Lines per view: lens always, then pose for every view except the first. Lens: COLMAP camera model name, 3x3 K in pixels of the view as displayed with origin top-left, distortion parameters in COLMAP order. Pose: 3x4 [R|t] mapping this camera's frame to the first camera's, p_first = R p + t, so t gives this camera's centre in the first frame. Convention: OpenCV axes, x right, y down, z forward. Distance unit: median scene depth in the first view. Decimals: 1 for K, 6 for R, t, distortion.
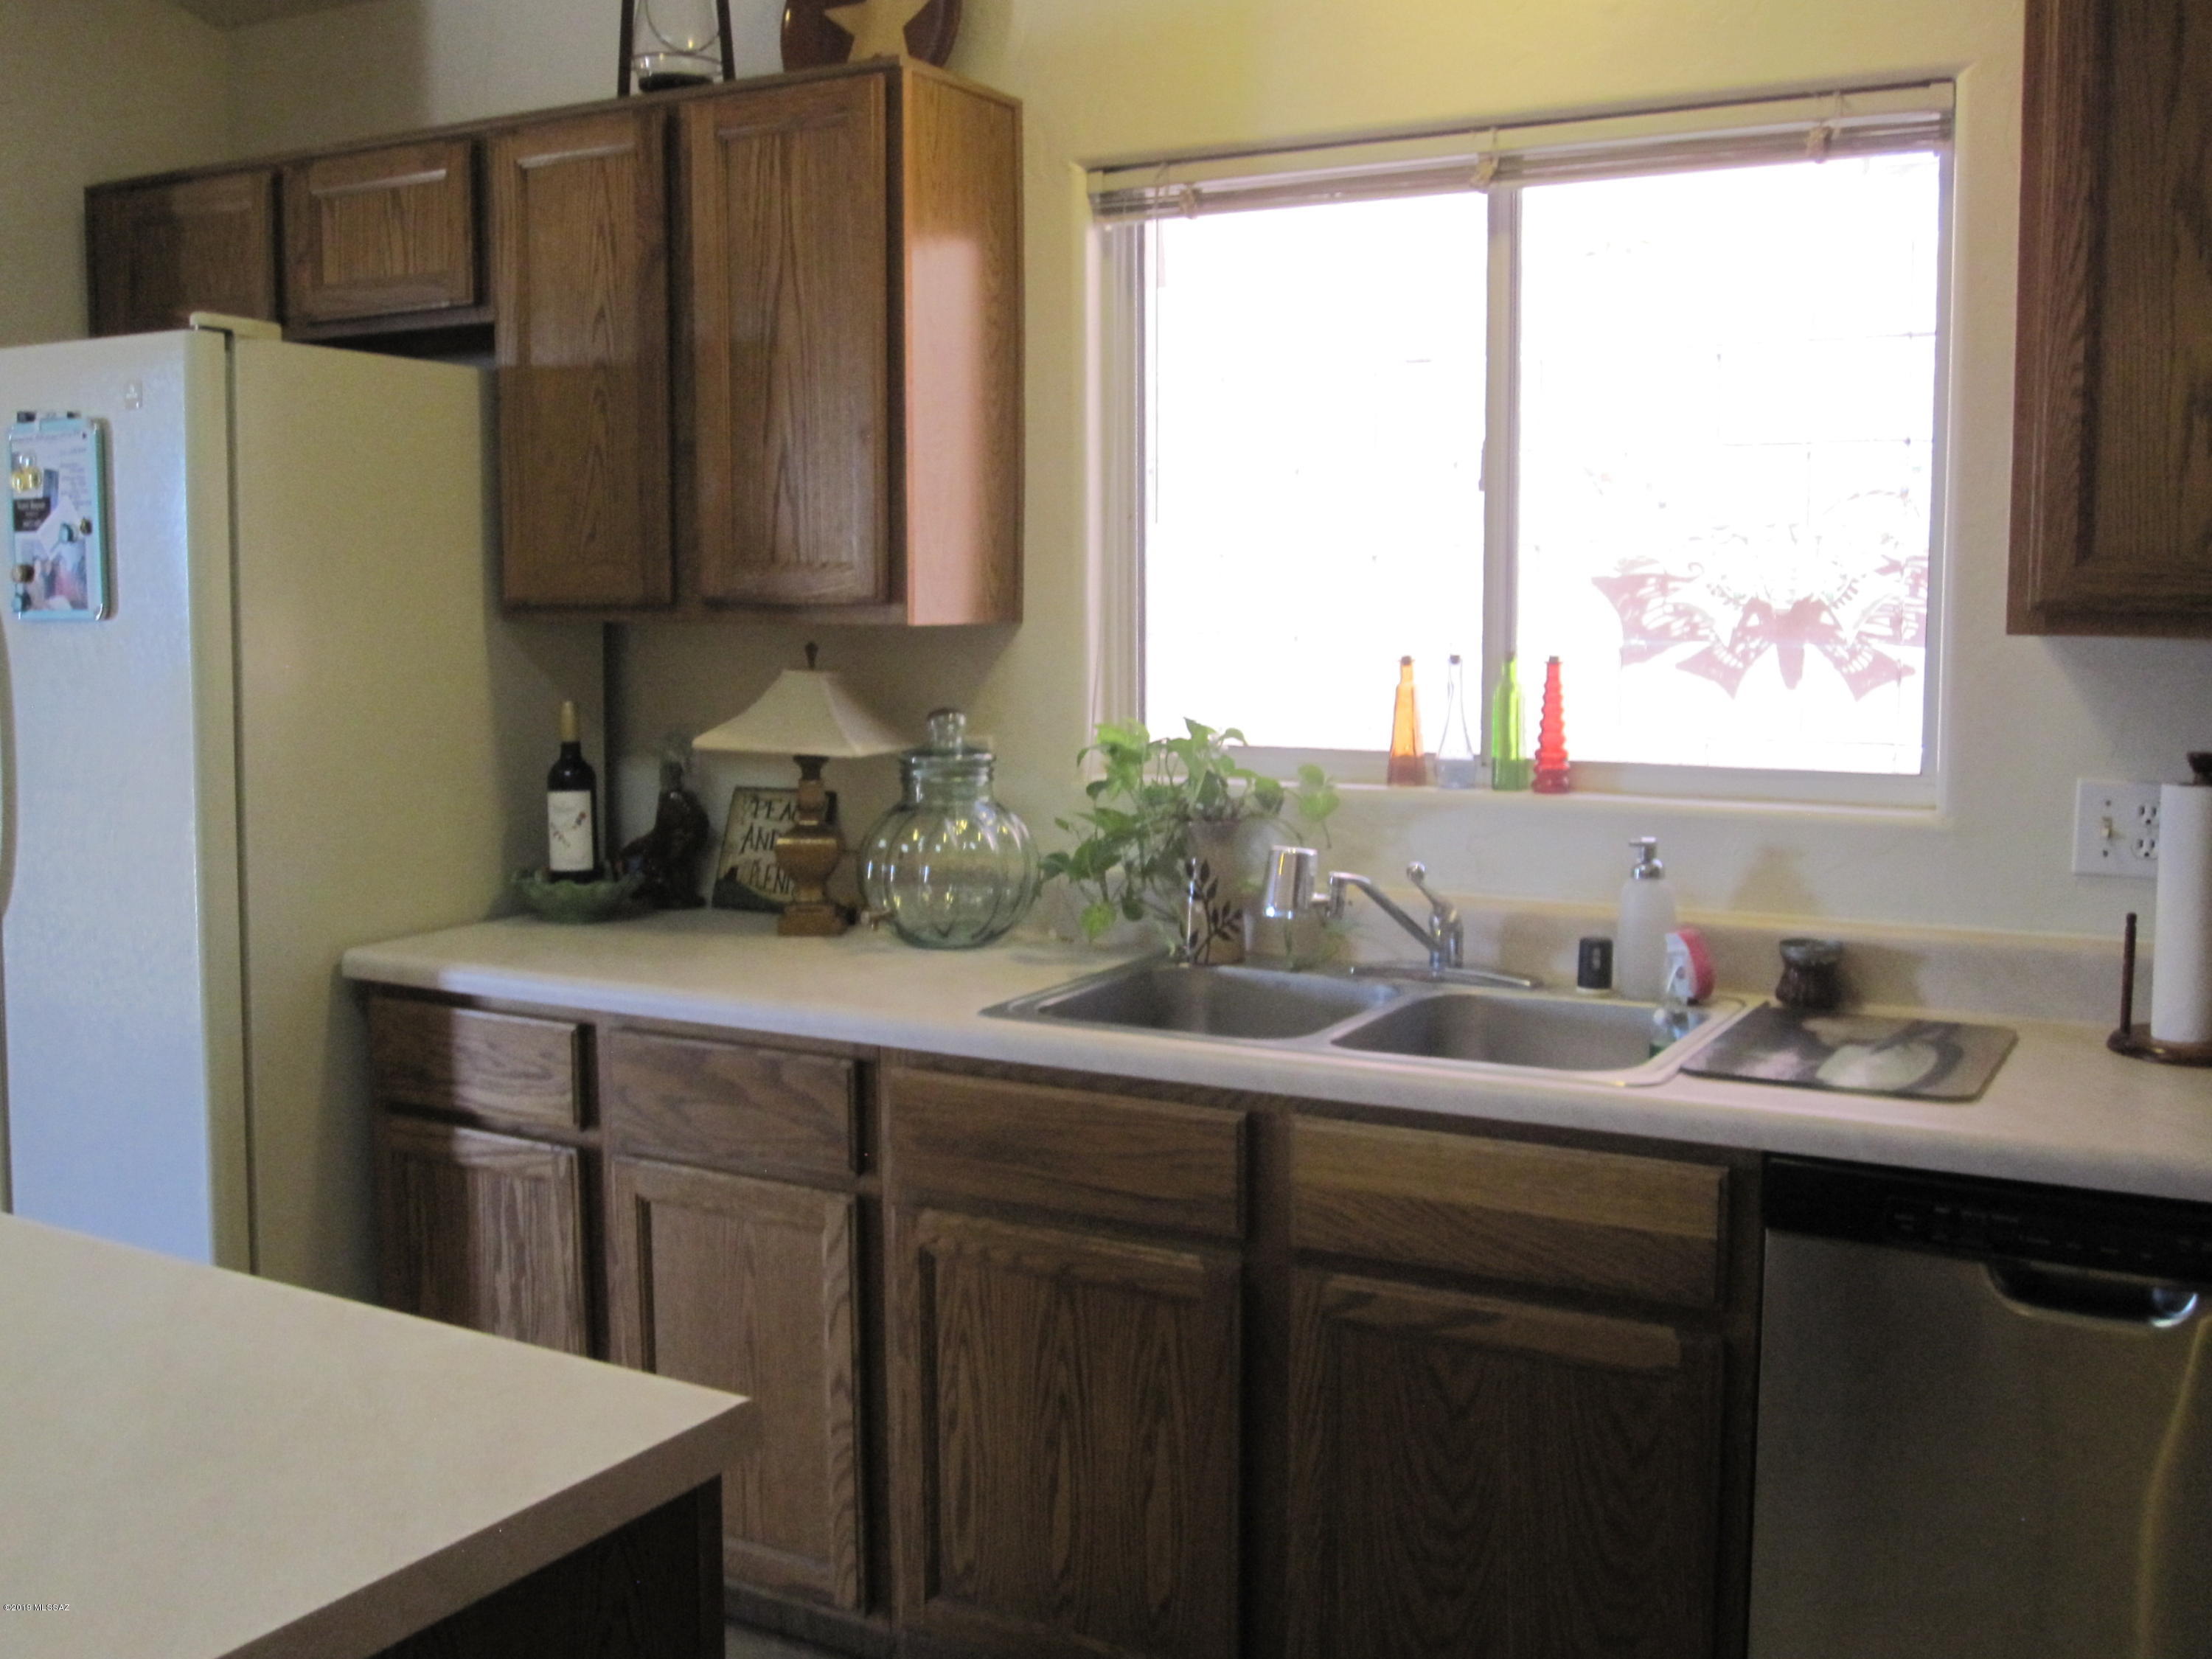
lens RADIAL K [[2174.6, 0, 1102.7], [0, 2174.6, 818.8], [0, 0, 1]] dist [-0.058542, 0.000000]
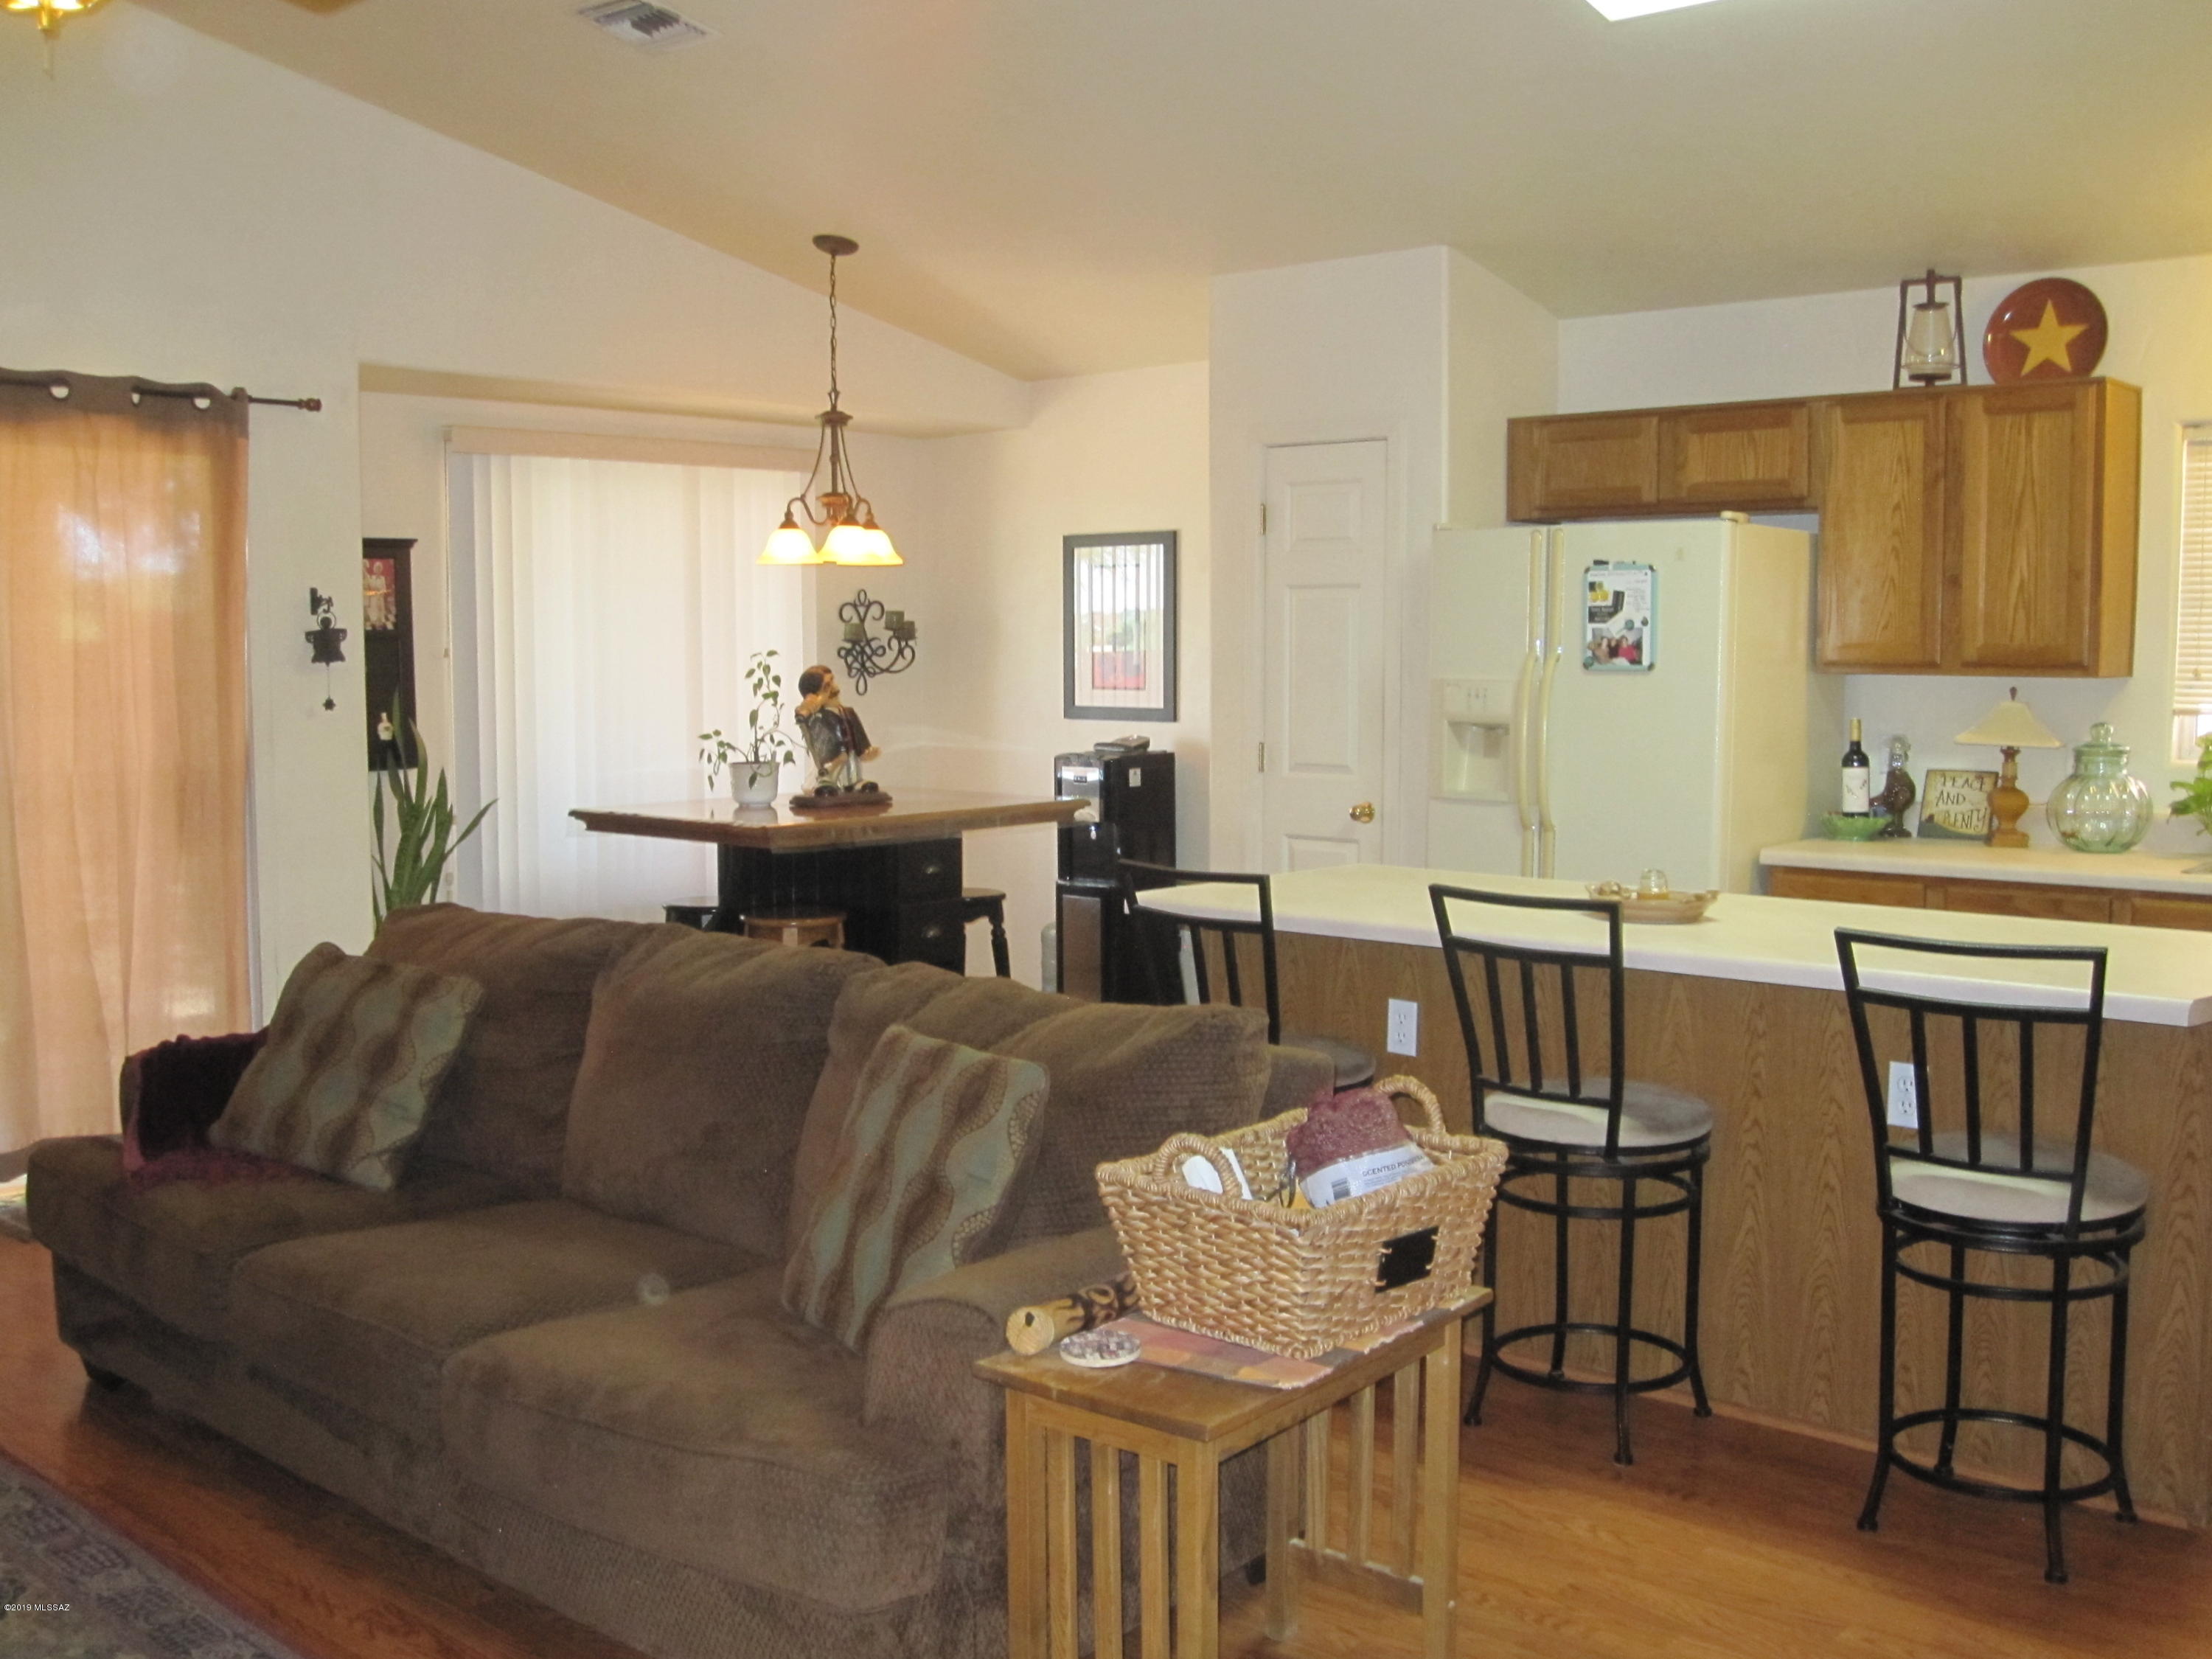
lens RADIAL K [[2174.6, 0, 1111.4], [0, 2174.6, 835.7], [0, 0, 1]] dist [-0.058542, 0.000000]
pose [[0.979482, 0.016753, -0.200836, -0.538255], [-0.020534, 0.999649, -0.016757, 0.094570], [0.200485, 0.020537, 0.979482, -0.960003]]
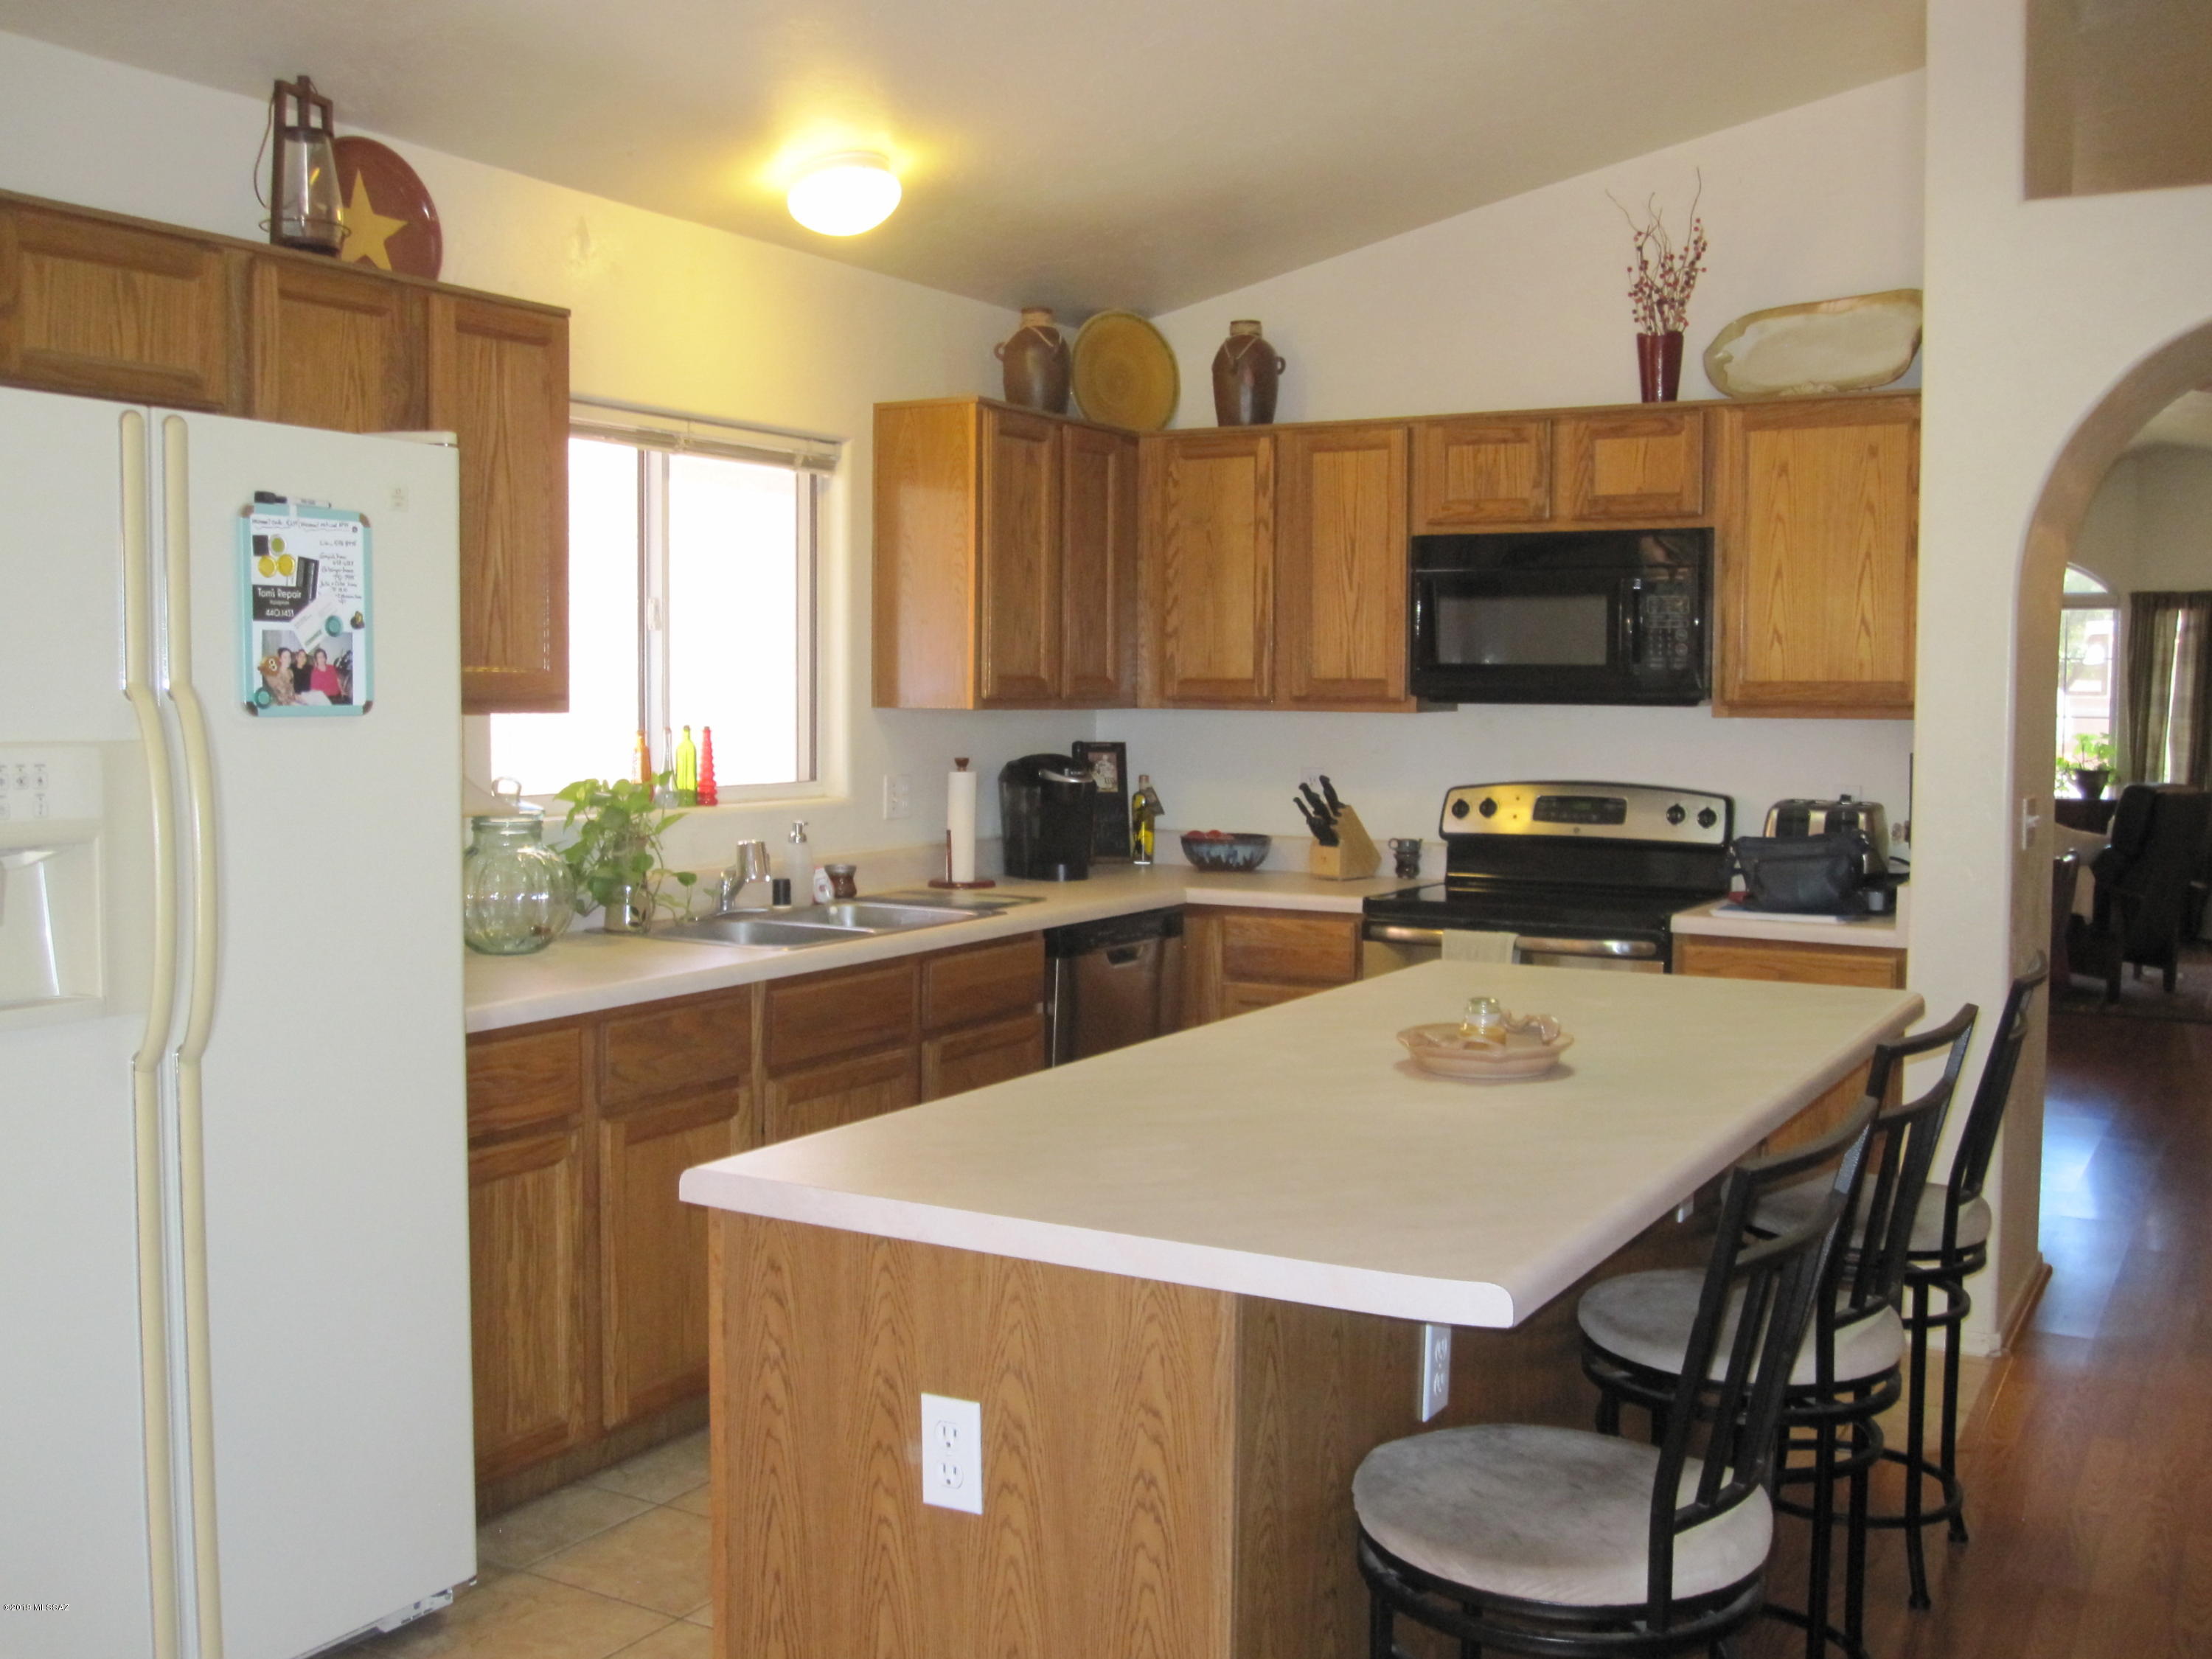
lens RADIAL K [[2174.6, 0, 1099.2], [0, 2174.6, 824.6], [0, 0, 1]] dist [-0.058542, 0.000000]
pose [[0.001598, -0.059606, 0.998221, -1.446934], [0.099076, 0.993320, 0.059154, -0.066419], [-0.995079, 0.098805, 0.007493, 0.647288]]
